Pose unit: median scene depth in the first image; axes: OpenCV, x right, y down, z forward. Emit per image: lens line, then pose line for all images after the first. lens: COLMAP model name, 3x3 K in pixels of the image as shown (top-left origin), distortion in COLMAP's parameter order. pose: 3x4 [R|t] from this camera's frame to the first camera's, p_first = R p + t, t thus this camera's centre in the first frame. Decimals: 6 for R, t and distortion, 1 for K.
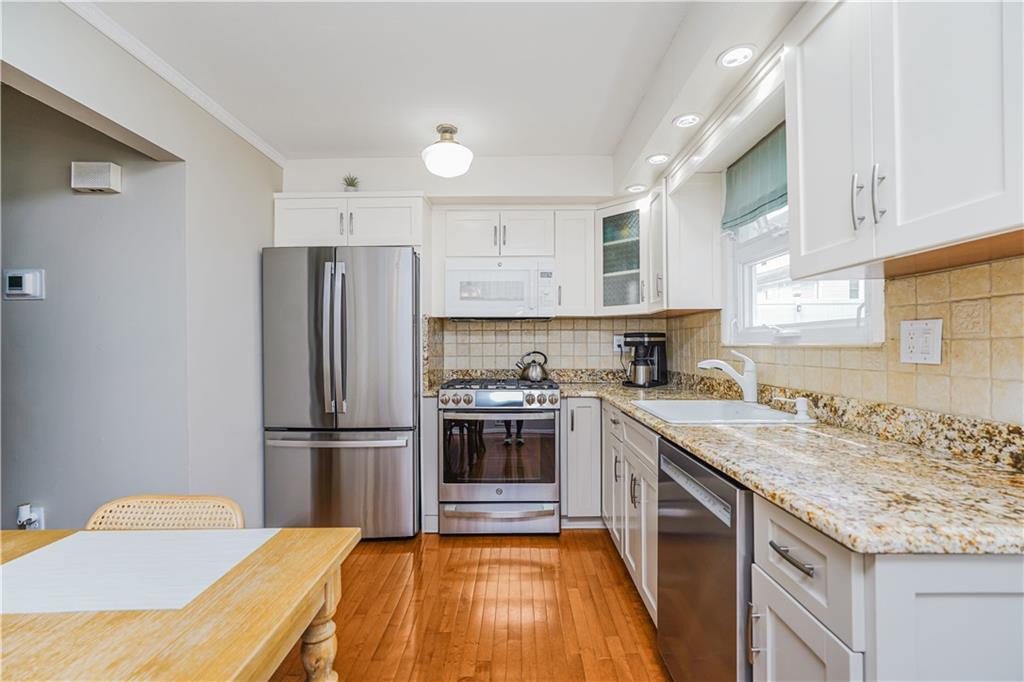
lens RADIAL K [[453.8, 0, 511.0], [0, 453.8, 343.4], [0, 0, 1]] dist [-0.000619, 0.000893]
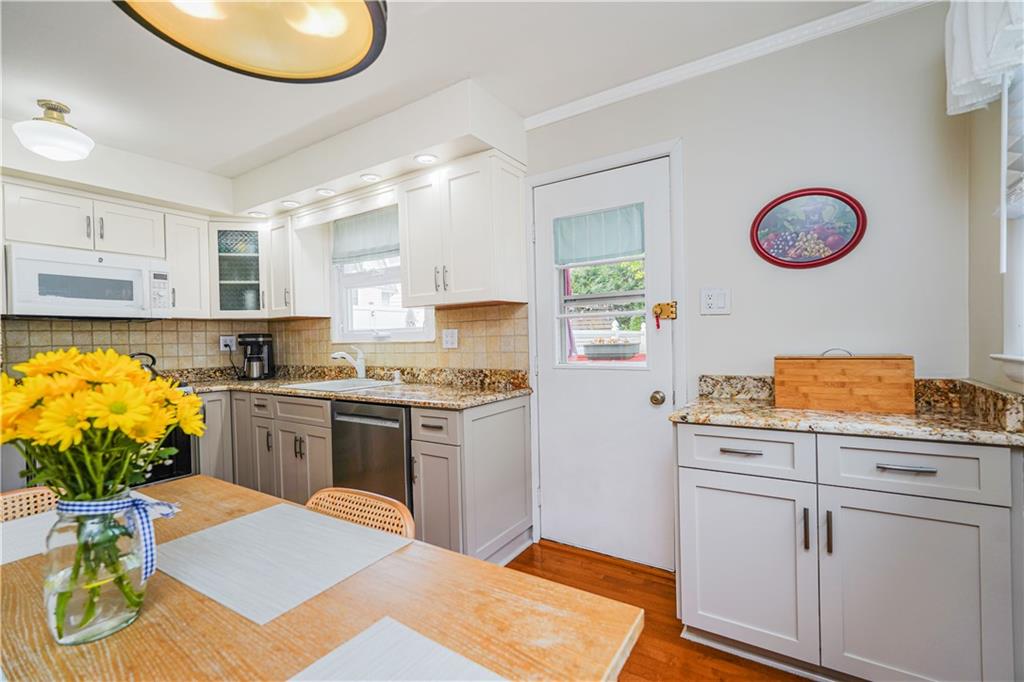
lens RADIAL K [[453.8, 0, 511.0], [0, 453.8, 343.4], [0, 0, 1]] dist [-0.000619, 0.000893]
pose [[0.543065, -0.017526, 0.839508, -0.411296], [0.017278, 0.999804, 0.009695, 0.001614], [-0.839513, 0.009240, 0.543261, -0.238761]]
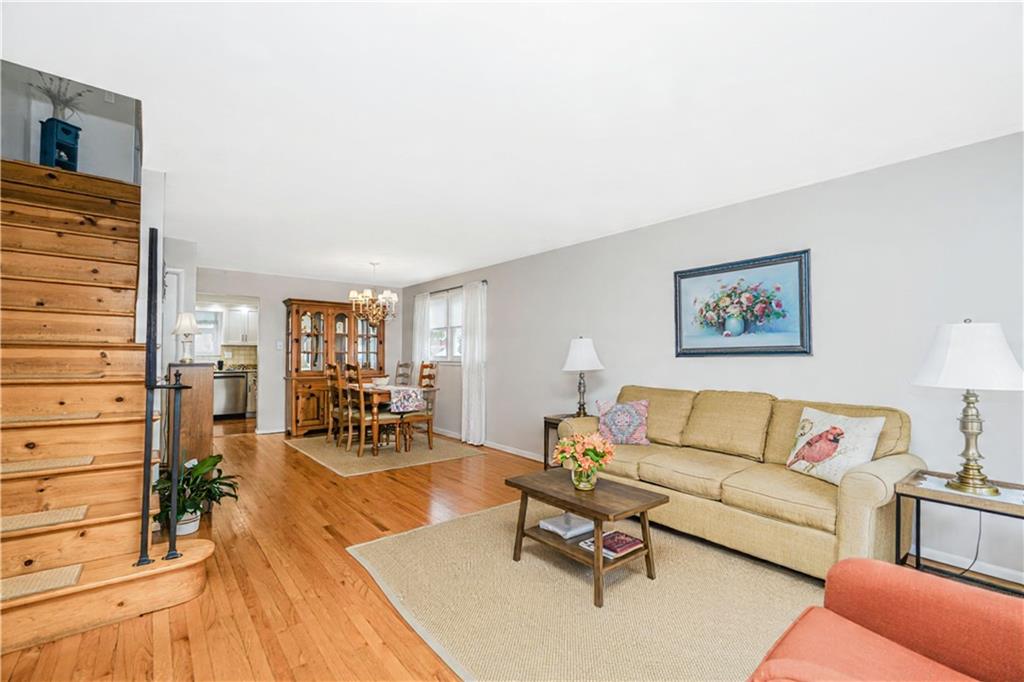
lens RADIAL K [[453.8, 0, 511.0], [0, 453.8, 343.4], [0, 0, 1]] dist [-0.000619, 0.000893]
pose [[-0.625231, 0.022151, 0.780125, -3.613651], [-0.000587, 0.999583, -0.028853, 0.007650], [-0.780440, -0.018498, -0.624958, 0.976647]]
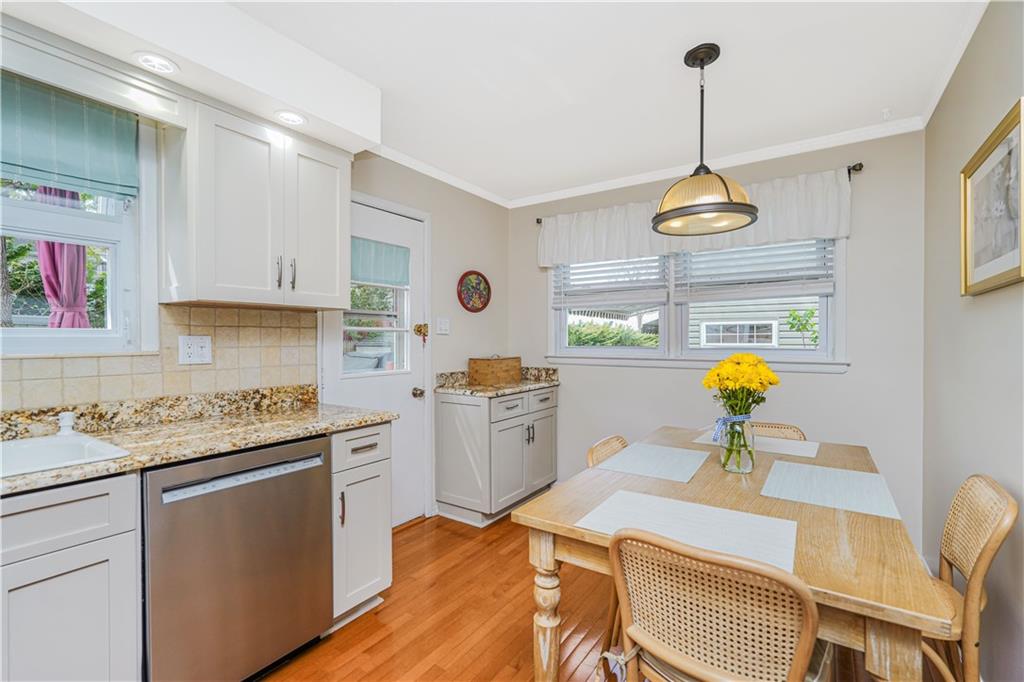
lens RADIAL K [[457.3, 0, 513.2], [0, 457.3, 344.0], [0, 0, 1]] dist [-0.000883, 0.000517]
pose [[-0.829232, 0.000442, 0.558904, -0.417803], [0.003779, 0.999981, 0.004815, -0.013535], [-0.558892, 0.006105, -0.829218, 0.825845]]
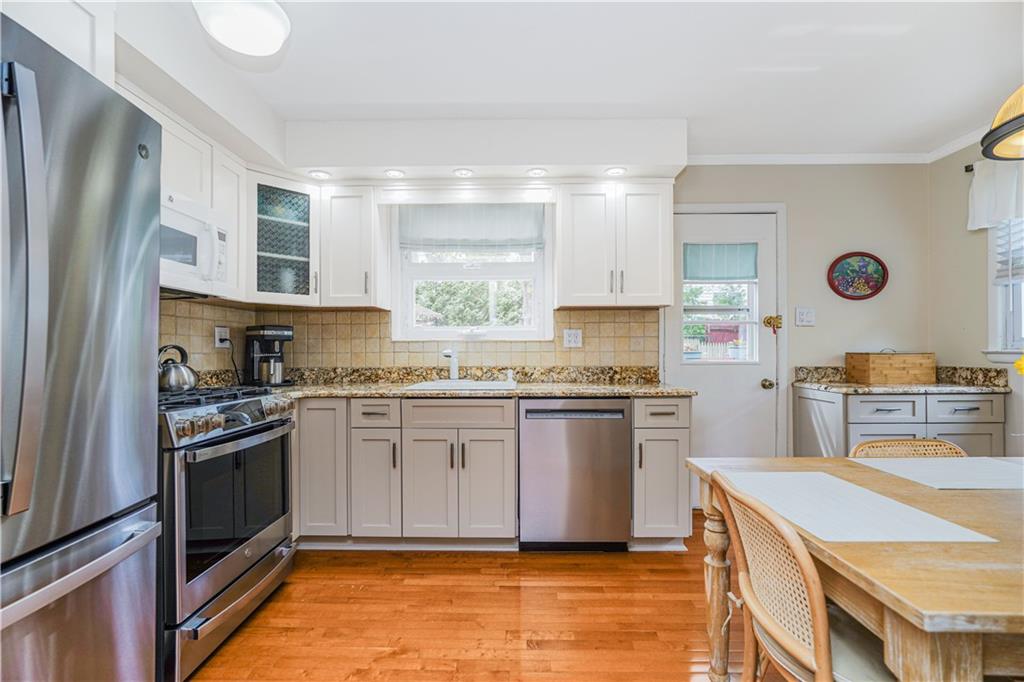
lens RADIAL K [[457.3, 0, 513.2], [0, 457.3, 344.0], [0, 0, 1]] dist [-0.000883, 0.000517]
pose [[0.004693, 0.013121, 0.999903, -0.739801], [-0.001238, 0.999913, -0.013116, 0.028777], [-0.999988, -0.001176, 0.004709, 0.640601]]
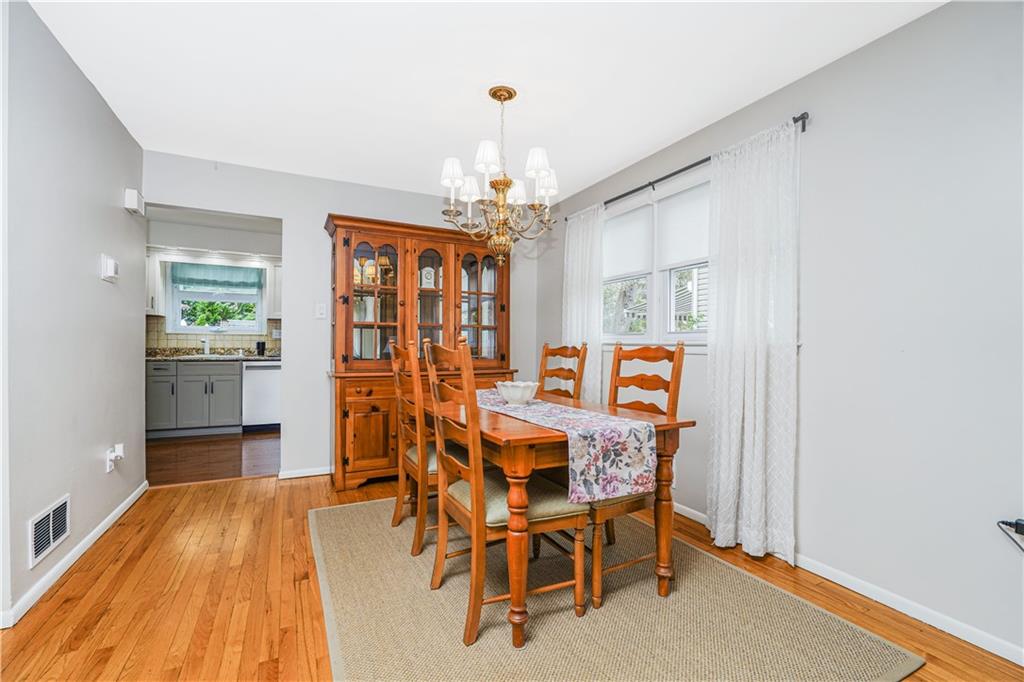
lens RADIAL K [[453.8, 0, 511.0], [0, 453.8, 343.4], [0, 0, 1]] dist [-0.000619, 0.000893]
pose [[-0.449965, -0.002072, 0.893044, -2.198073], [-0.010528, 0.999940, -0.002985, 0.041954], [-0.892984, -0.010745, -0.449960, 0.470591]]
